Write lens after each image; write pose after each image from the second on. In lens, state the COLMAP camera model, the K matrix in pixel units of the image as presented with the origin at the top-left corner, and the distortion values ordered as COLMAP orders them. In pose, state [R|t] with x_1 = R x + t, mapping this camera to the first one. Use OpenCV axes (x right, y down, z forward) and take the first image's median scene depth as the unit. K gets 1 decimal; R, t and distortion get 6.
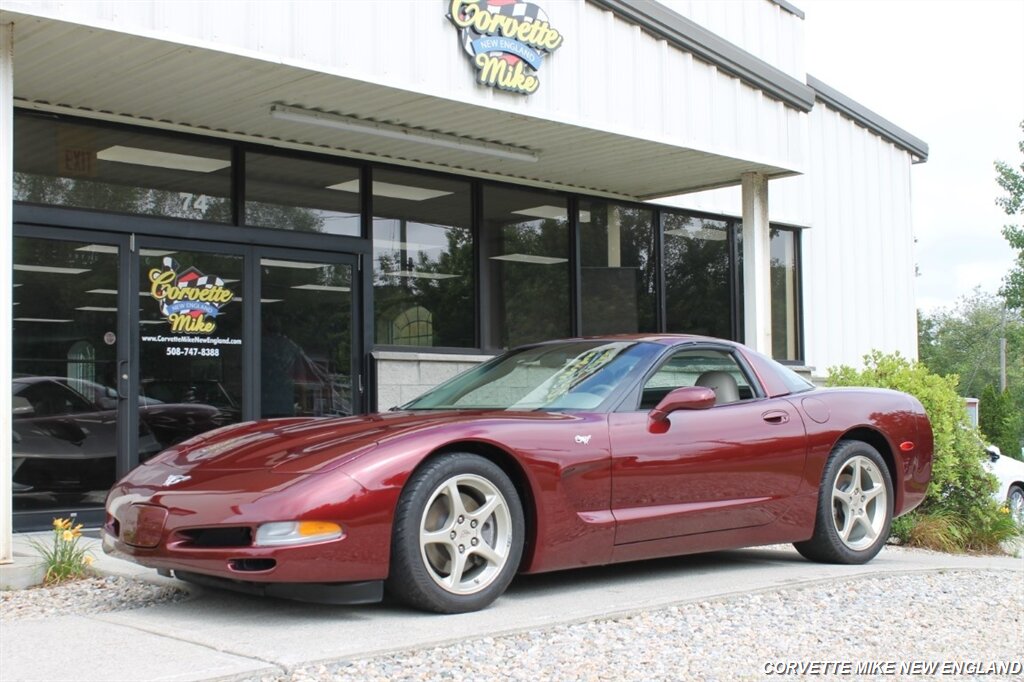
lens RADIAL K [[1338.5, 0, 512.0], [0, 1338.5, 341.0], [0, 0, 1]] dist [-0.066000, 0.093461]
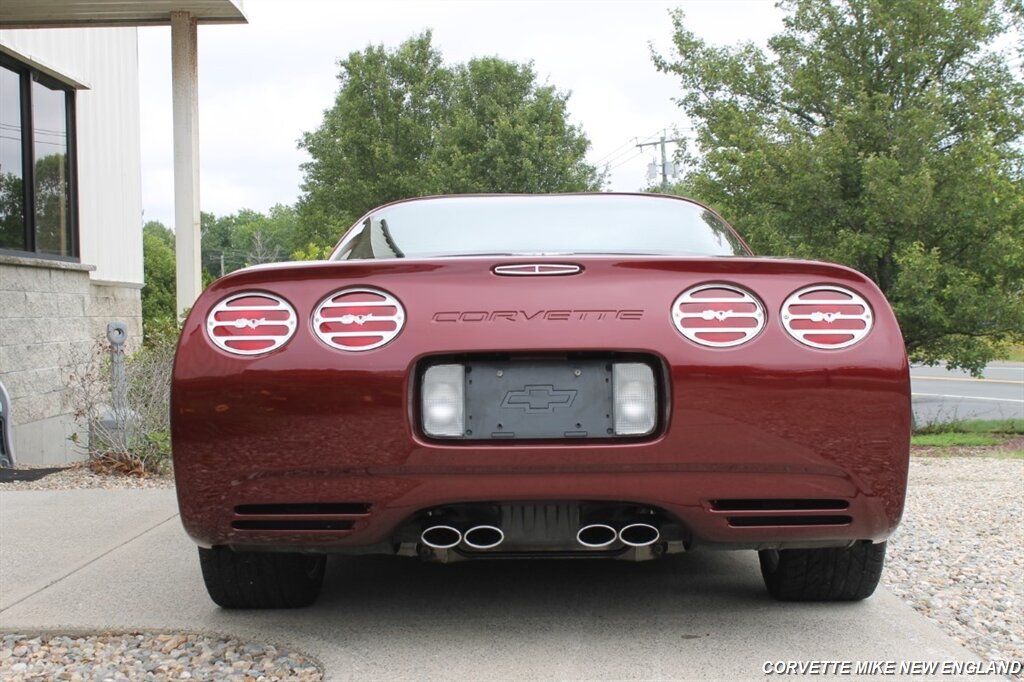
lens RADIAL K [[1531.7, 0, 512.0], [0, 1531.7, 341.0], [0, 0, 1]] dist [-0.058265, 0.108222]
pose [[0.690705, -0.016559, 0.722947, -0.399466], [-0.030922, 0.998147, 0.052405, 0.013761], [-0.722476, -0.058552, 0.688913, 0.290541]]
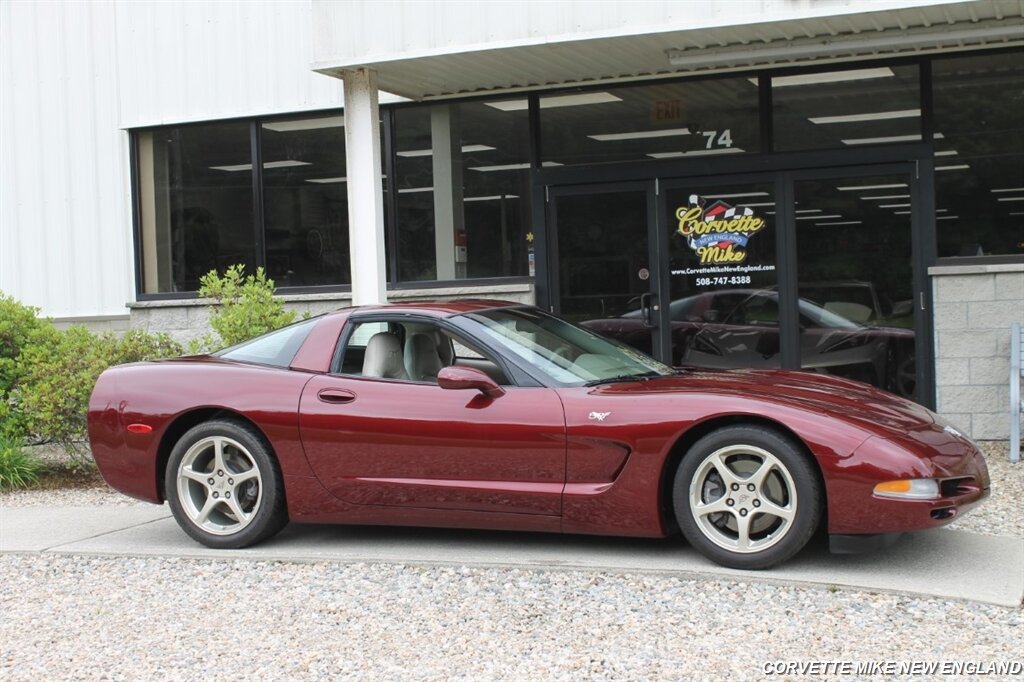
lens RADIAL K [[1476.5, 0, 512.0], [0, 1476.5, 341.0], [0, 0, 1]] dist [-0.035748, 0.043480]
pose [[0.440107, 0.018875, -0.897747, 0.751481], [0.086518, 0.994236, 0.063319, -0.033664], [0.893767, -0.105539, 0.435938, 0.335805]]
